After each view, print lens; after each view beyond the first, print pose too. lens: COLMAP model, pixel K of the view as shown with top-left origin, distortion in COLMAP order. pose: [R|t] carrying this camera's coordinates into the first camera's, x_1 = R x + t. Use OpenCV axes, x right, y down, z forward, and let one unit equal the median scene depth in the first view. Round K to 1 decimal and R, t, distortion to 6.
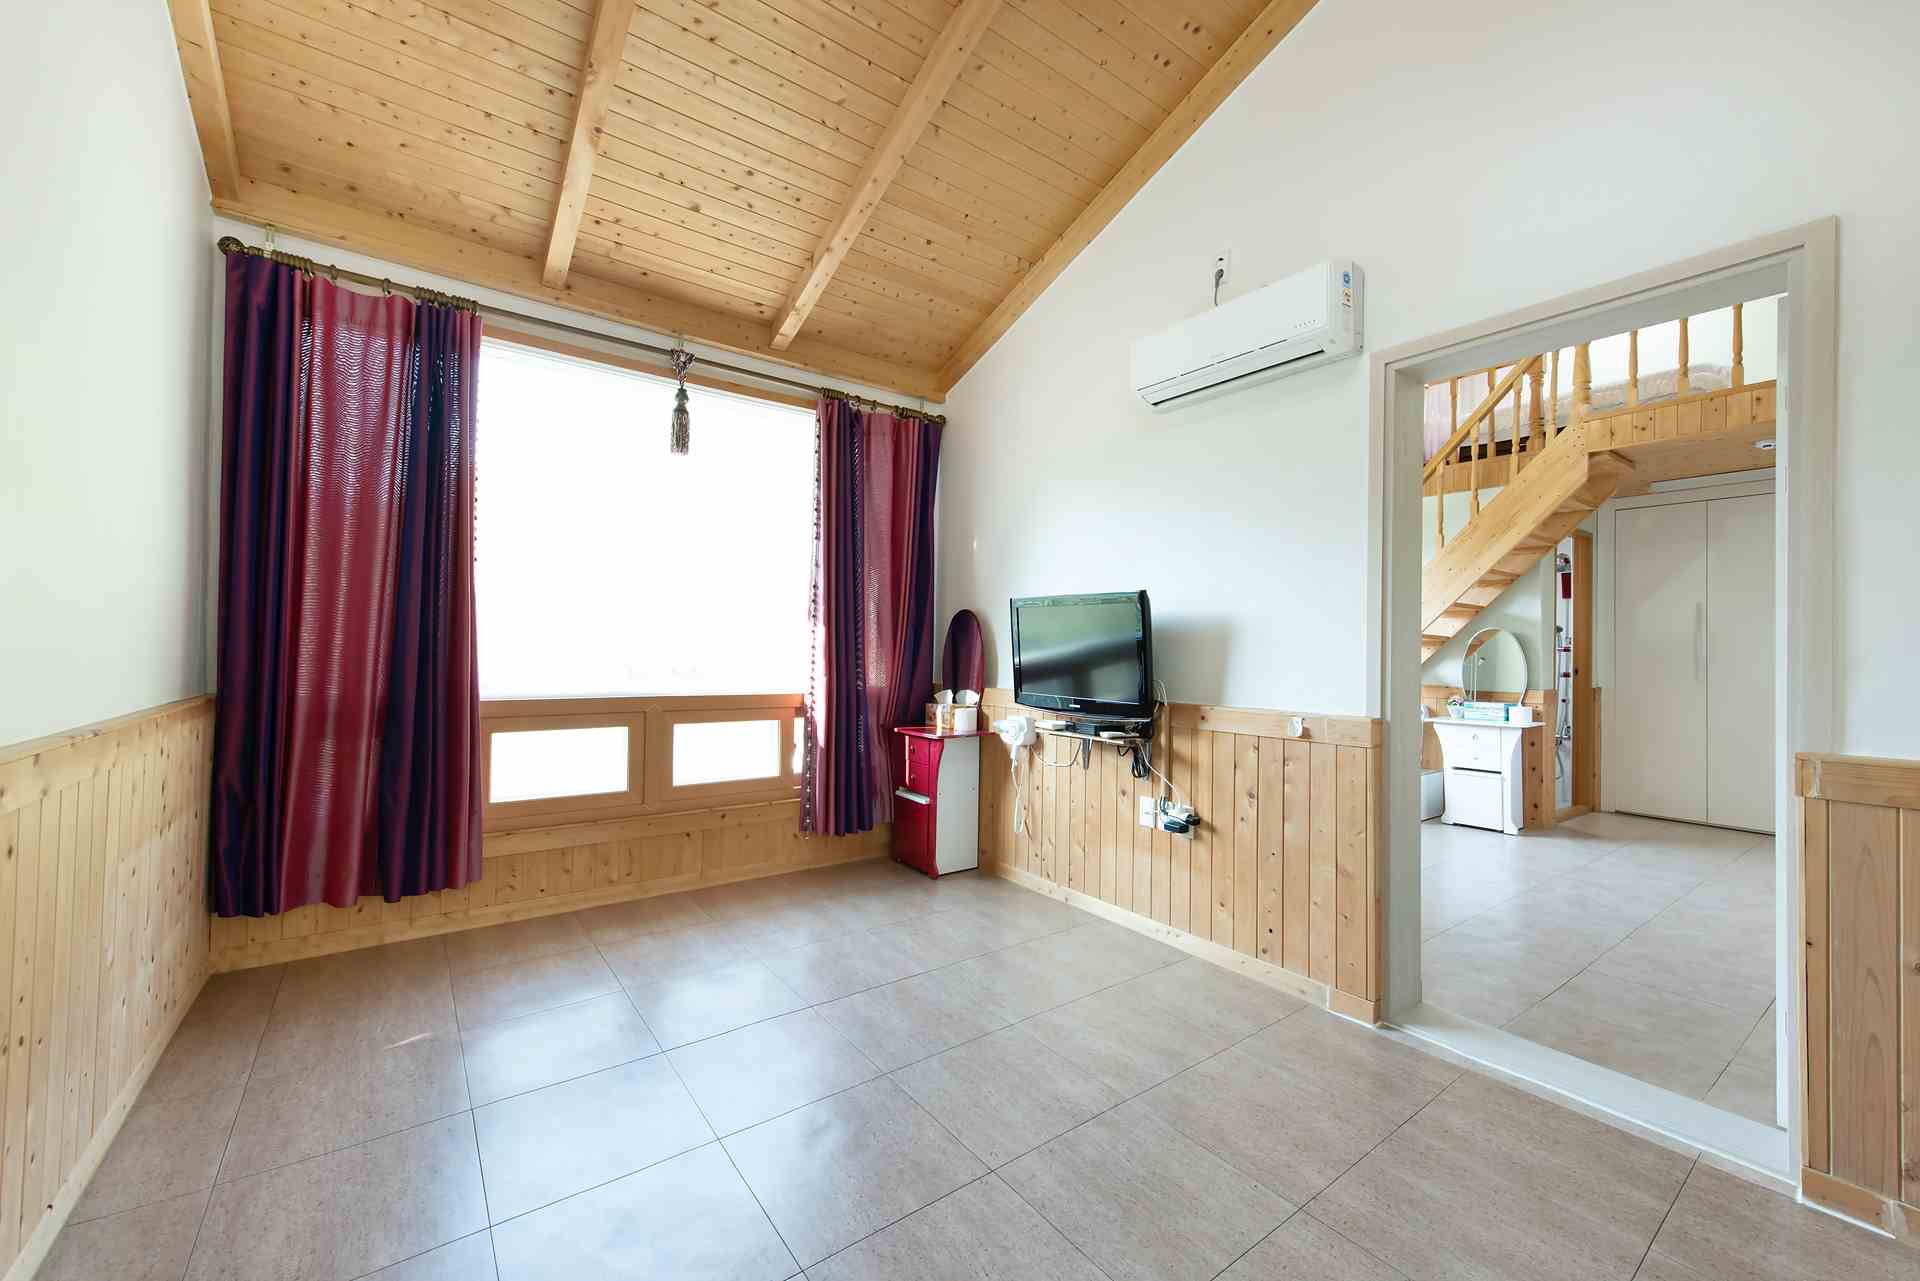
lens RADIAL K [[750.7, 0, 957.4], [0, 750.7, 638.0], [0, 0, 1]] dist [0.002548, -0.000773]
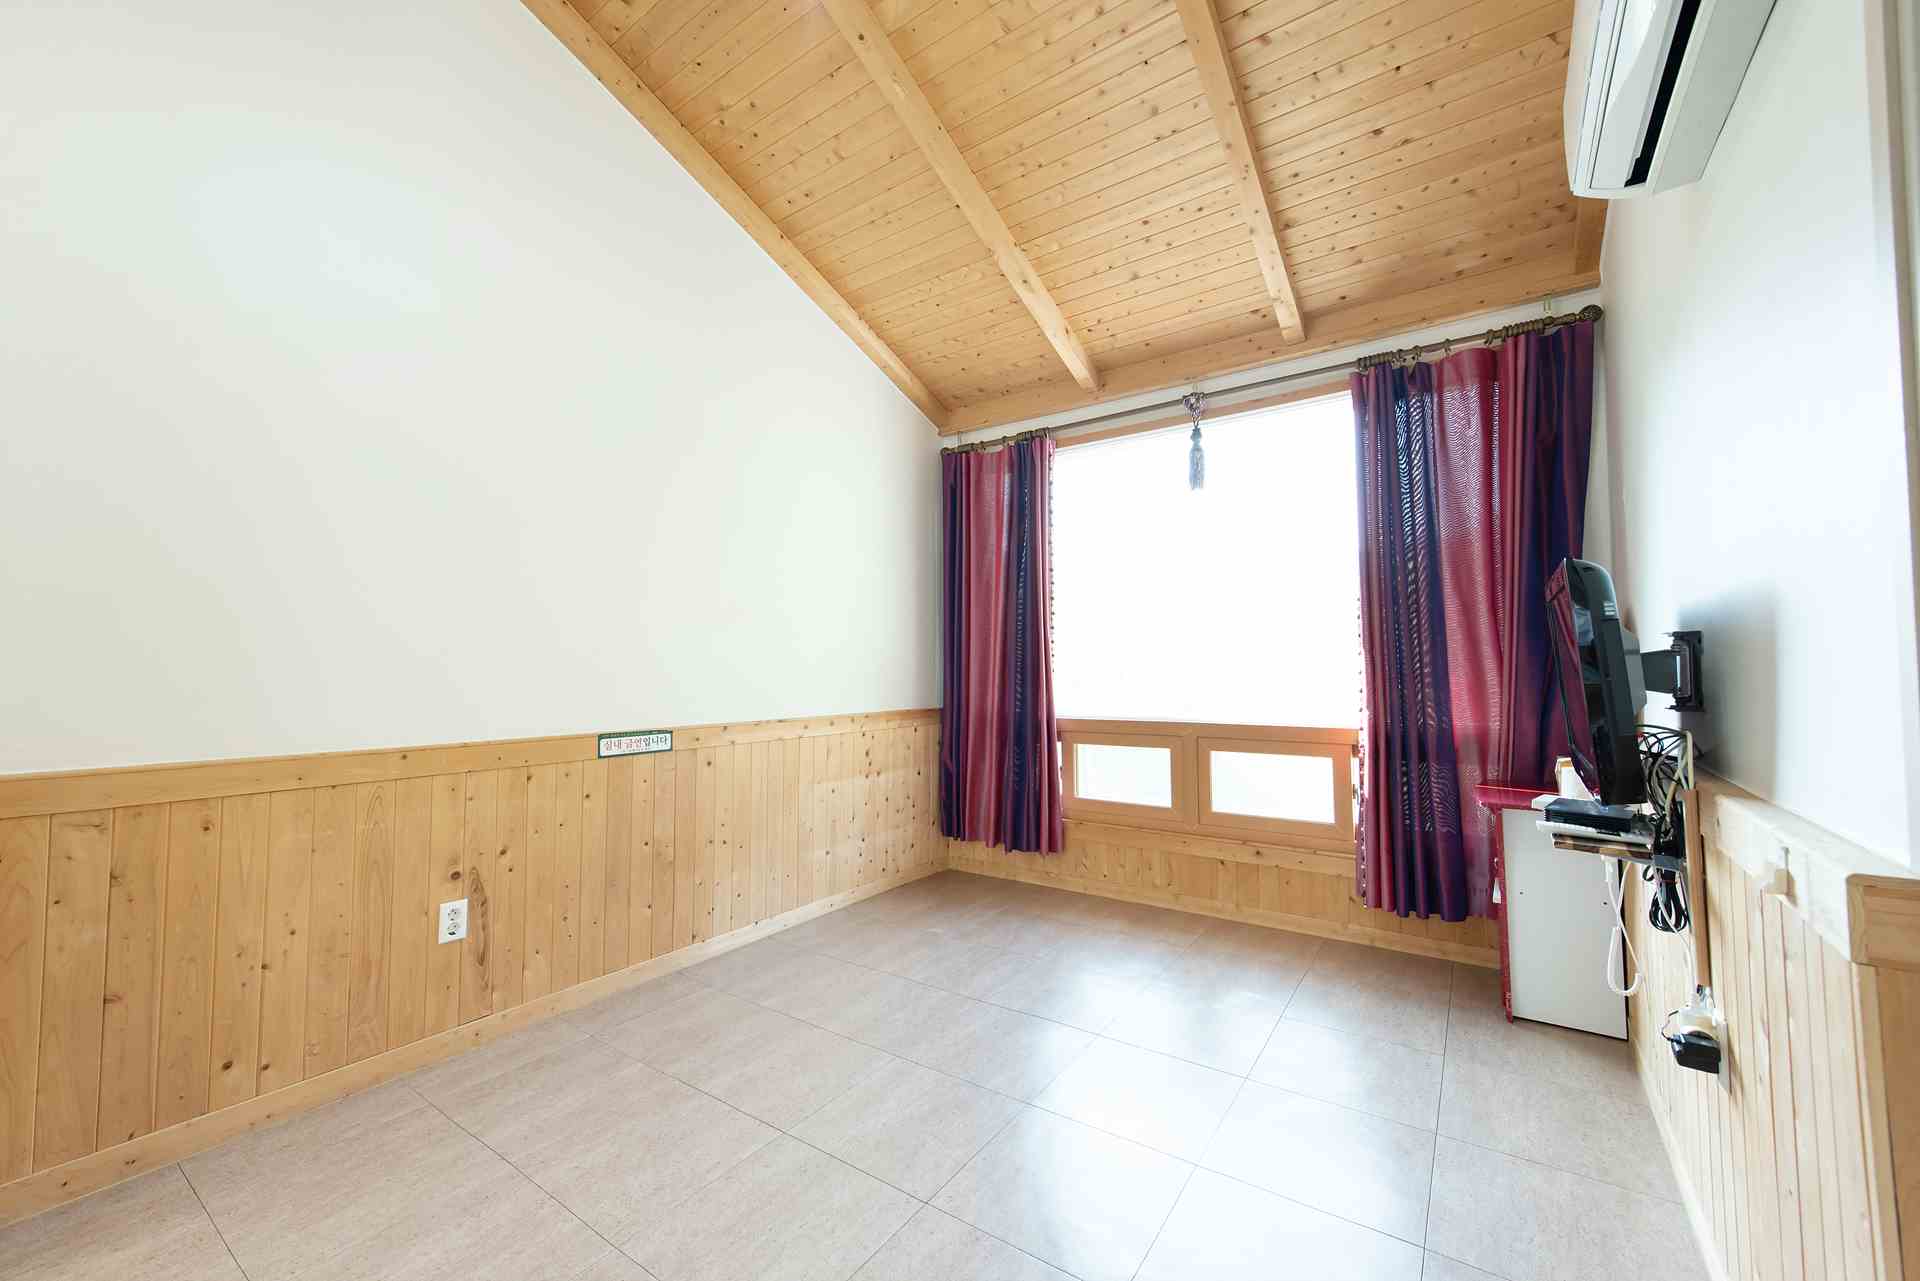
lens RADIAL K [[750.7, 0, 957.6], [0, 750.7, 638.3], [0, 0, 1]] dist [0.002548, -0.000773]
pose [[0.302752, -0.064187, -0.950906, 0.516115], [0.025352, 0.997919, -0.059289, 0.014063], [0.952732, -0.006158, 0.303749, 0.366210]]
